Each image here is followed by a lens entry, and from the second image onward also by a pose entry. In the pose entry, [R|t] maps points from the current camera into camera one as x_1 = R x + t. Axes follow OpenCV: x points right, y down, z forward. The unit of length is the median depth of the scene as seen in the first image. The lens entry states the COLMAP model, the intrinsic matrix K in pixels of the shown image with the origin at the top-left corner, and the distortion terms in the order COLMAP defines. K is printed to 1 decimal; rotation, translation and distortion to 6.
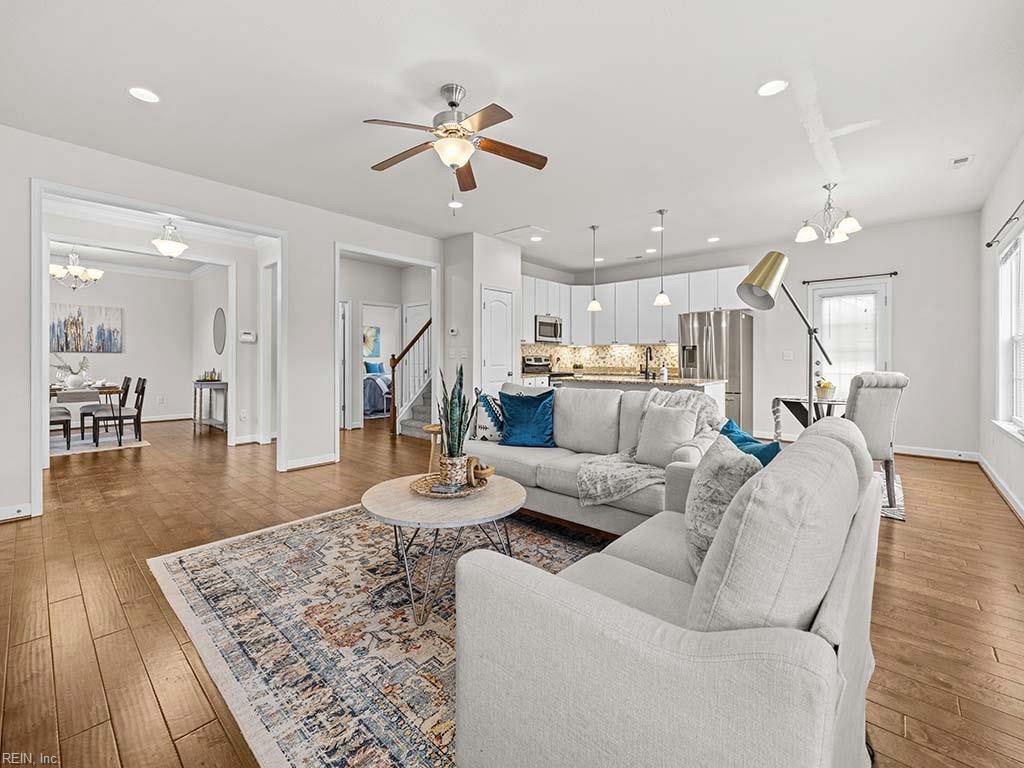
lens RADIAL K [[434.8, 0, 505.8], [0, 434.8, 360.5], [0, 0, 1]] dist [-0.000361, 0.000022]
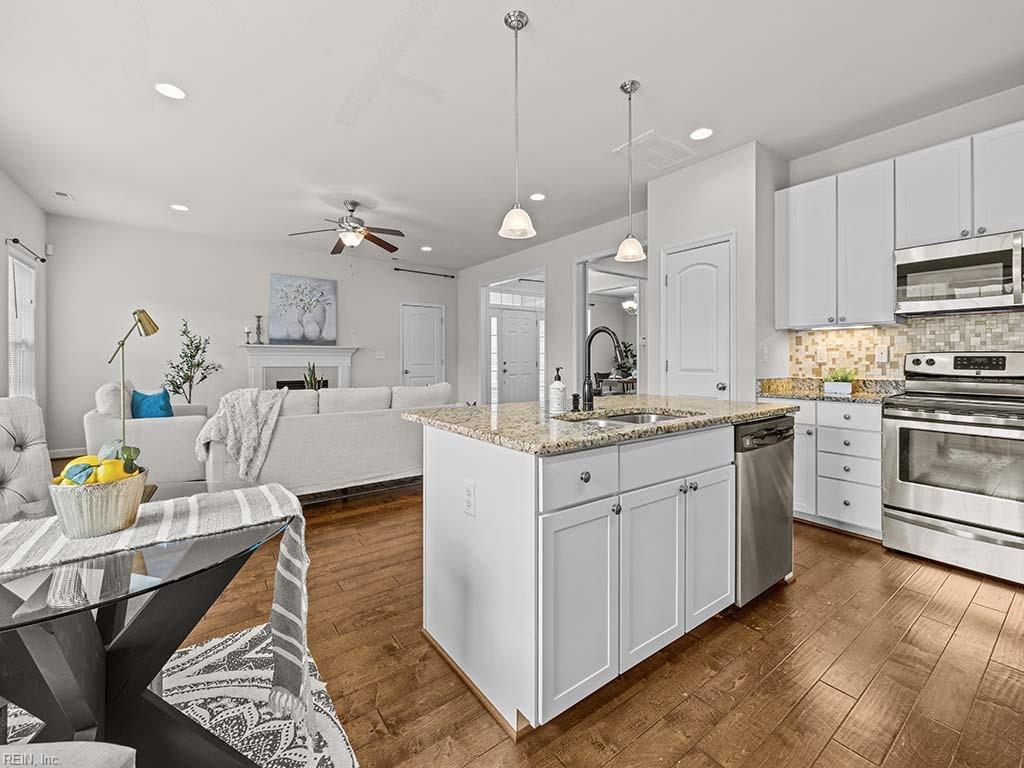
lens RADIAL K [[432.2, 0, 505.6], [0, 432.2, 362.7], [0, 0, 1]] dist [0.000304, 0.000201]
pose [[-0.205009, 0.004640, -0.978749, 0.662275], [-0.003372, 0.999979, 0.005447, -0.002566], [0.978754, 0.004417, -0.204989, 0.913604]]
